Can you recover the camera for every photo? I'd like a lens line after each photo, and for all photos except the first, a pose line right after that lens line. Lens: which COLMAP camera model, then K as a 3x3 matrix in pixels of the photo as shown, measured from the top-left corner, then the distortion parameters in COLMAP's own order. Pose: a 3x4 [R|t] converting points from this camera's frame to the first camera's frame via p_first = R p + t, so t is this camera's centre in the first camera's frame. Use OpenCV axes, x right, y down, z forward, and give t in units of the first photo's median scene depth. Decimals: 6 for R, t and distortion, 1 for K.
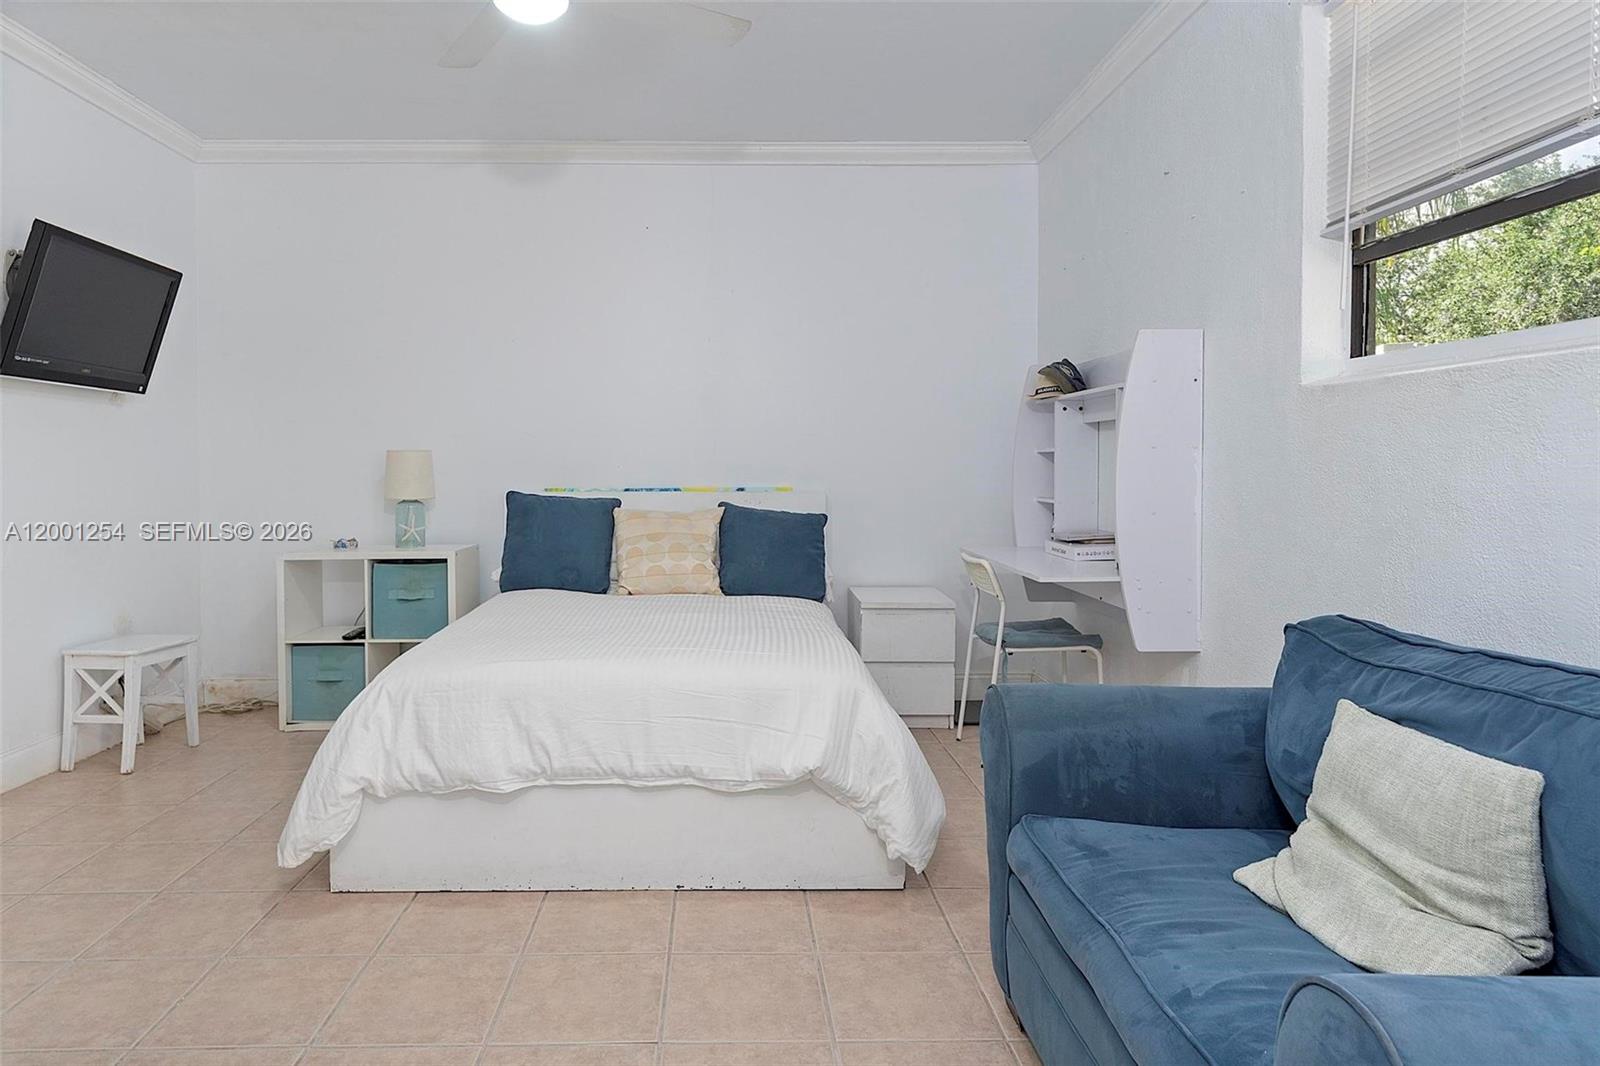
lens RADIAL K [[959.1, 0, 734.2], [0, 959.1, 481.1], [0, 0, 1]] dist [-0.000591, 0.001565]
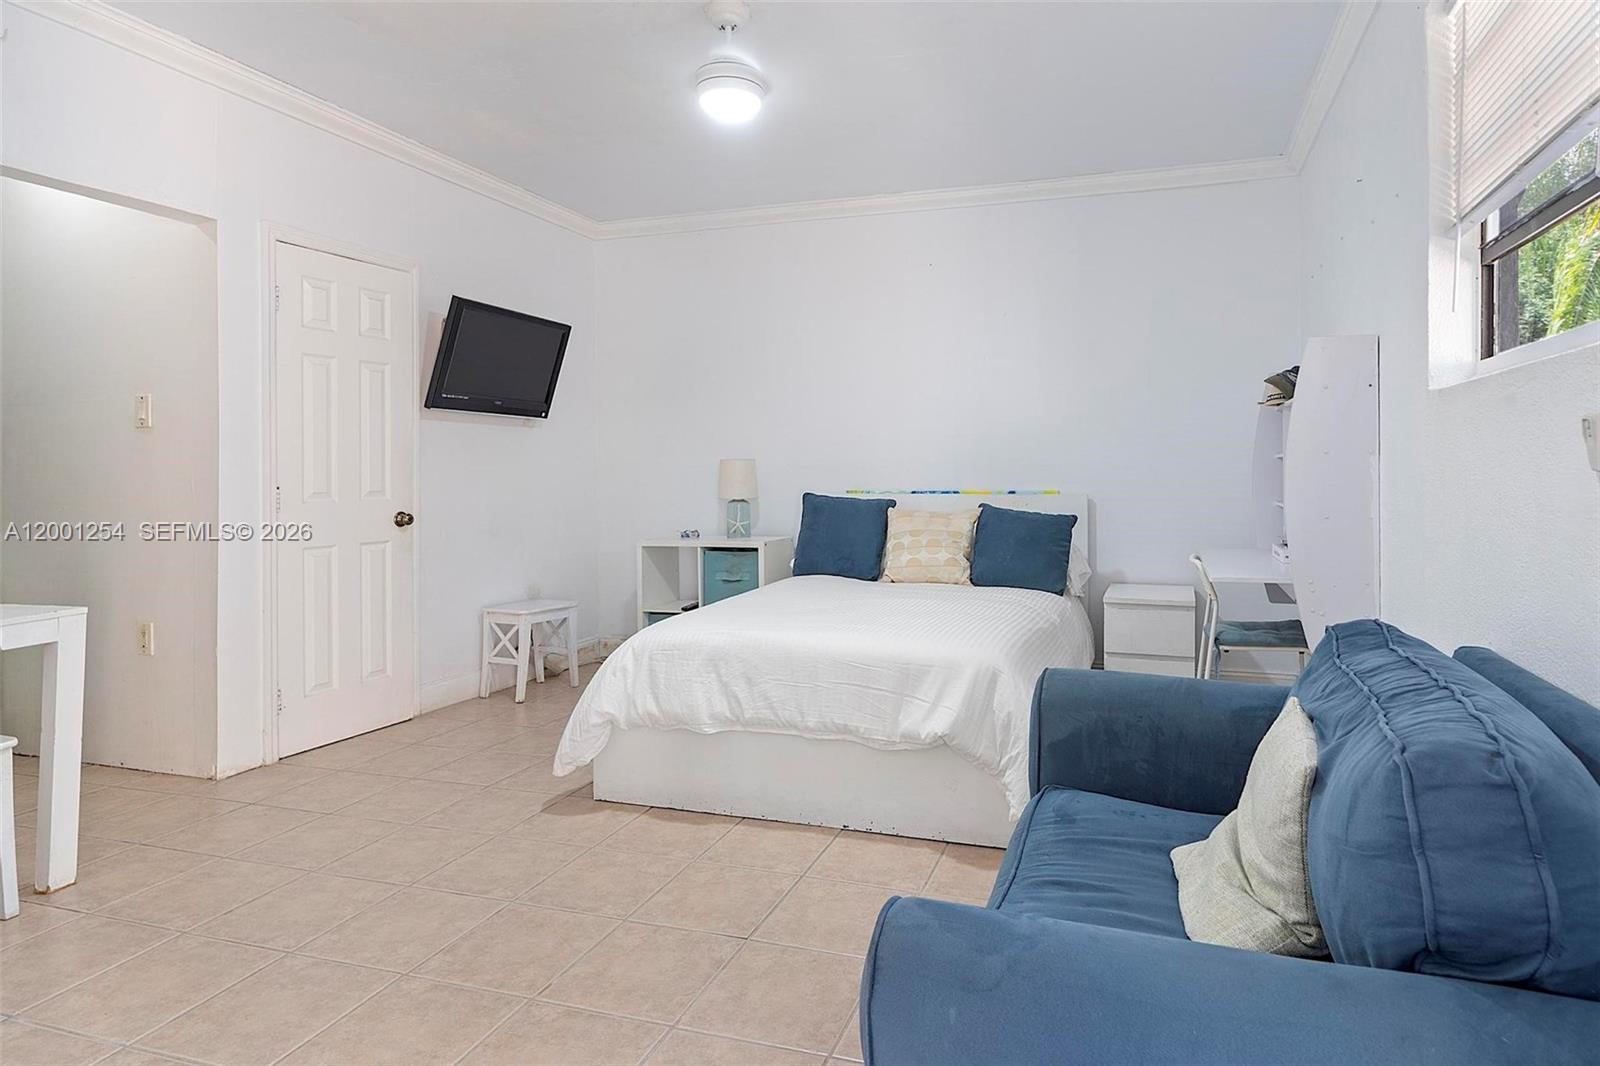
lens RADIAL K [[878.8, 0, 907.3], [0, 878.8, 472.7], [0, 0, 1]] dist [-0.000891, 0.000949]
pose [[0.955574, -0.002276, -0.294743, 0.230769], [-0.001631, 0.999914, -0.013011, -0.000656], [0.294747, 0.012914, 0.955488, -0.014927]]
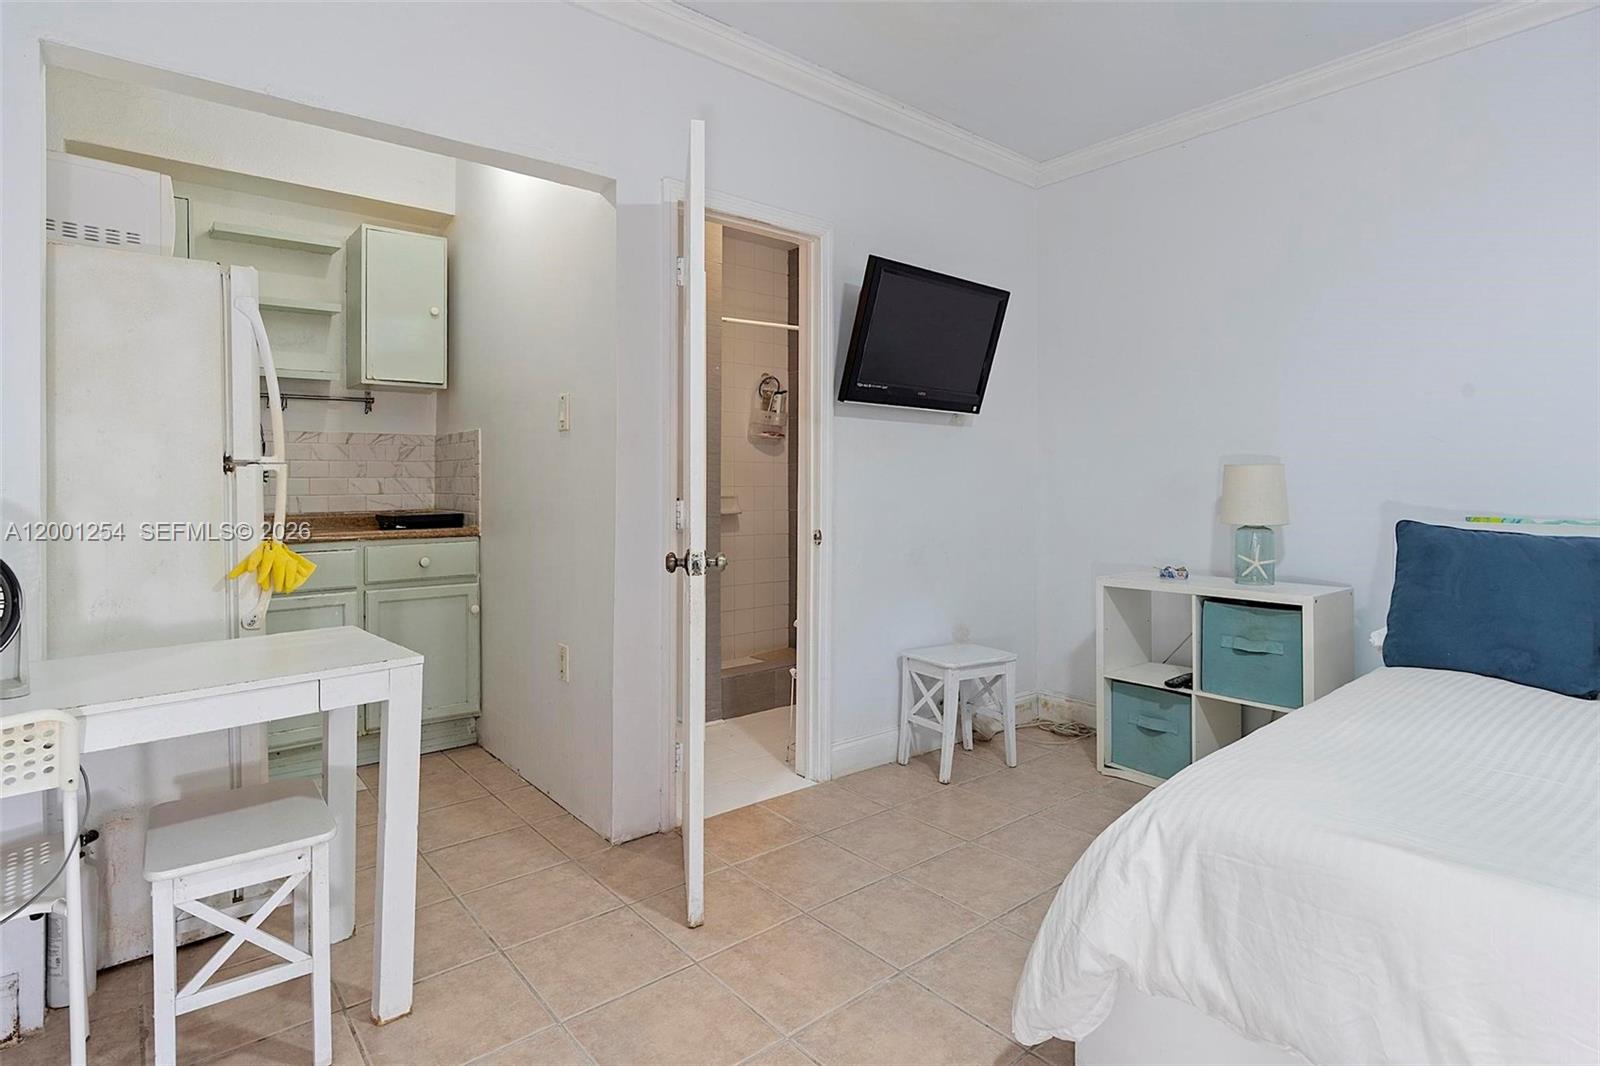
lens RADIAL K [[802.8, 0, 798.3], [0, 802.8, 482.2], [0, 0, 1]] dist [-0.003883, 0.000662]
pose [[0.630291, 0.002031, -0.776356, -0.063025], [-0.015498, 0.999830, -0.009967, -0.004932], [0.776204, 0.018314, 0.630216, 0.313006]]
